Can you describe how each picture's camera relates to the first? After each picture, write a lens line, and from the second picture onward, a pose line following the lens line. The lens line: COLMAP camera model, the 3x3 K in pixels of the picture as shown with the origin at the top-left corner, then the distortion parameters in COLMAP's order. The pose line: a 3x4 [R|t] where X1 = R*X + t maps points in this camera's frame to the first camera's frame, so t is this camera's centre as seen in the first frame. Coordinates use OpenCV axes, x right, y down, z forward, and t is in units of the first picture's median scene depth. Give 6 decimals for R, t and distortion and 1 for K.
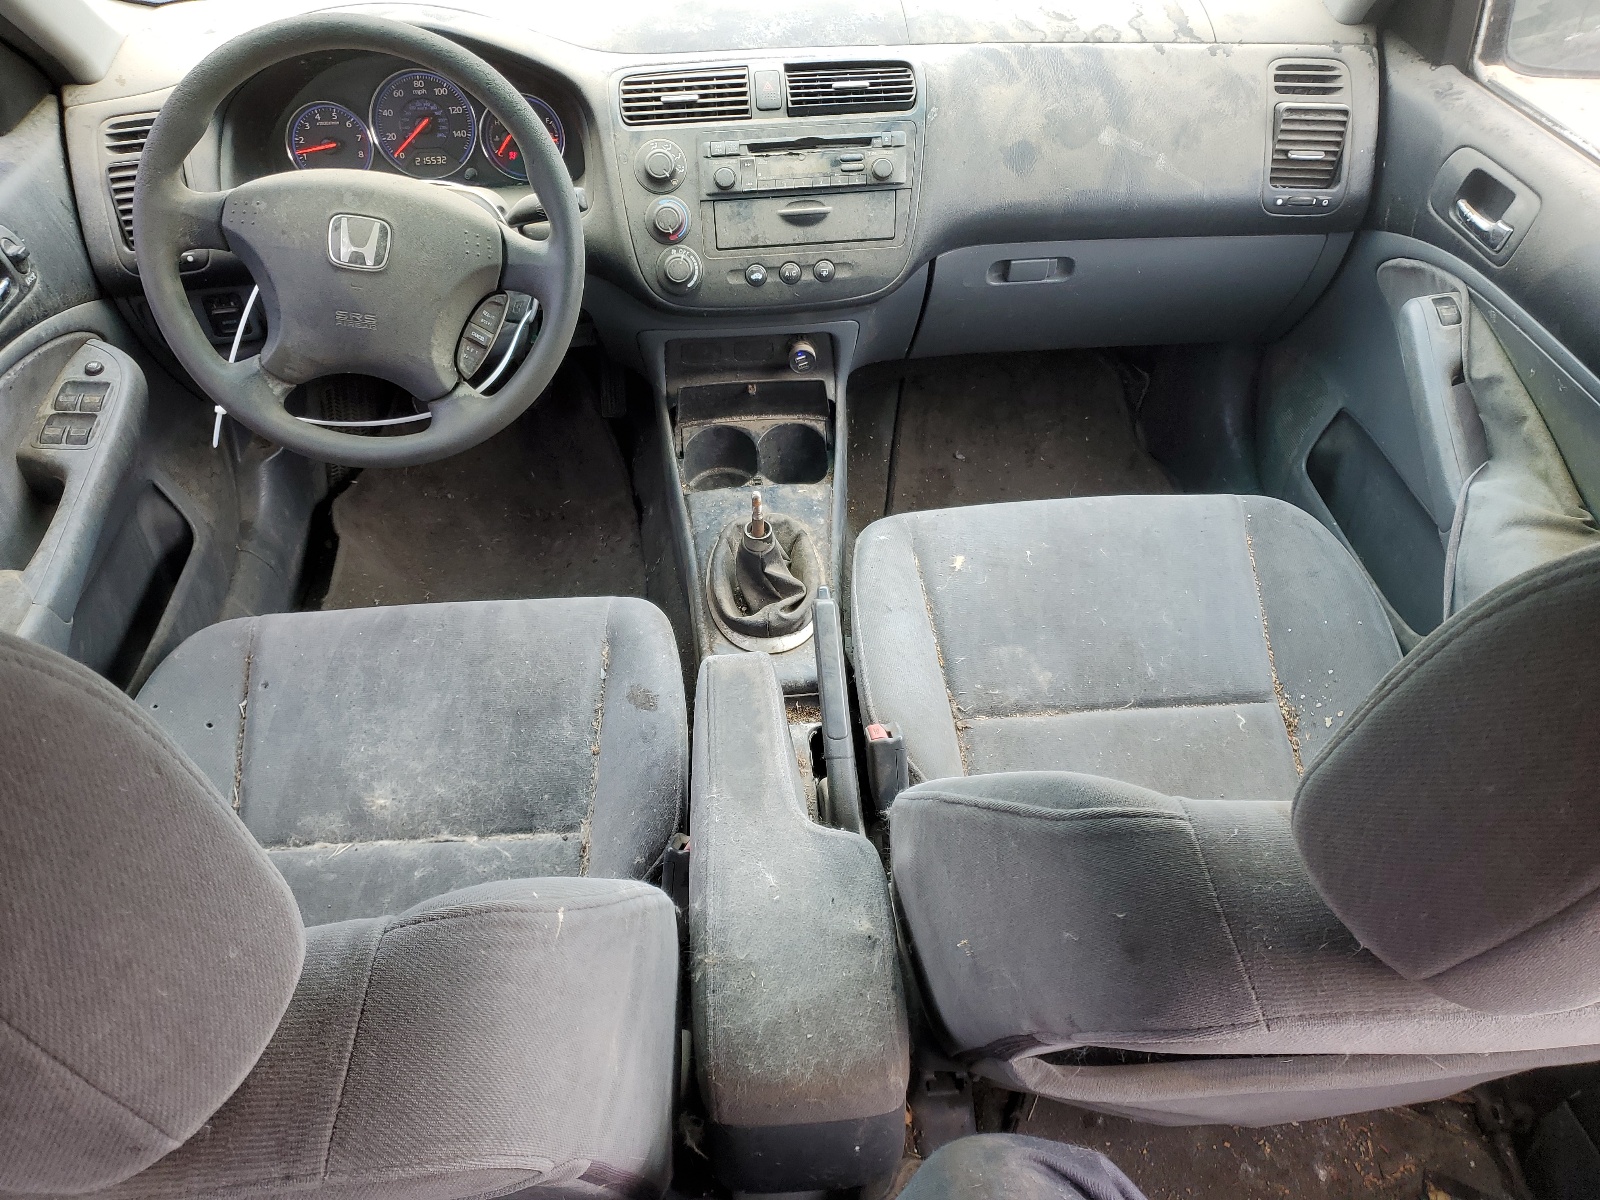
lens RADIAL K [[1216.8, 0, 802.5], [0, 1216.8, 597.3], [0, 0, 1]] dist [0.003569, 0.002111]
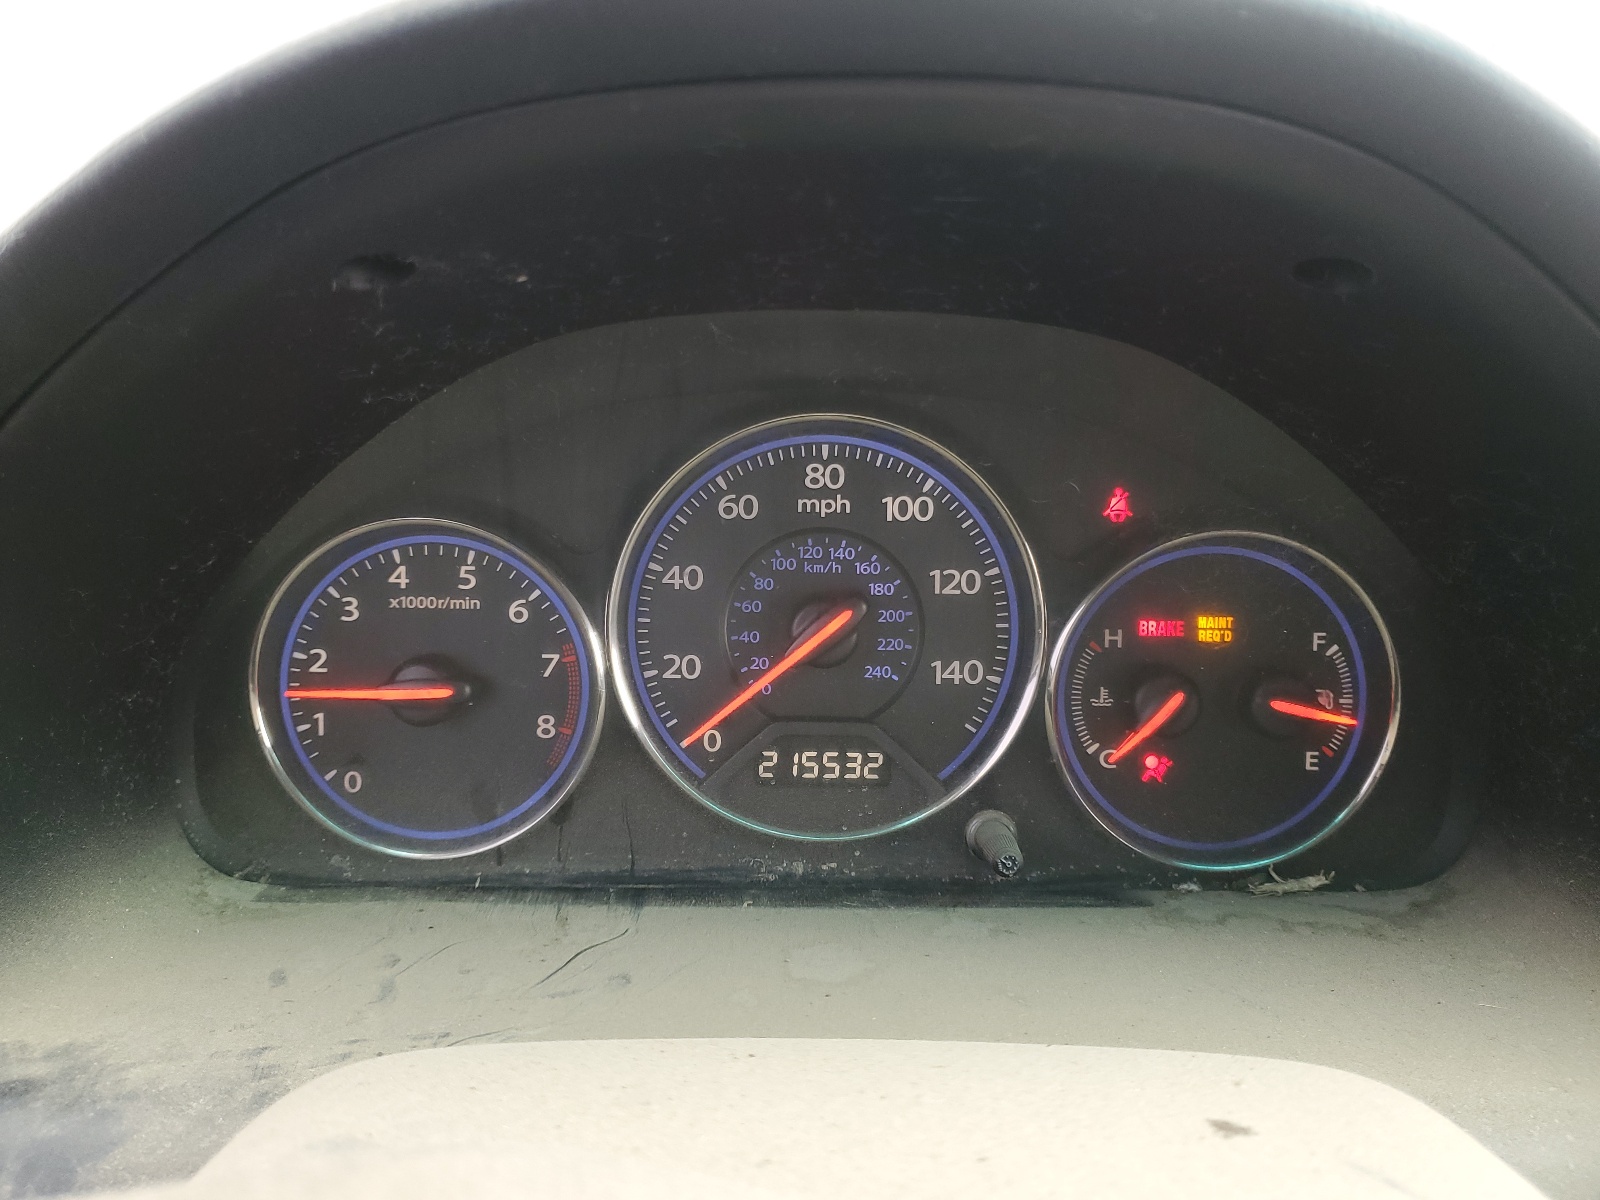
lens RADIAL K [[1216.8, 0, 797.5], [0, 1216.8, 600.0], [0, 0, 1]] dist [0.003569, 0.002111]
pose [[0.997401, 0.057740, -0.043092, -0.306895], [-0.068935, 0.938693, -0.337793, -0.312419], [0.020946, 0.339886, 0.940234, 0.772142]]
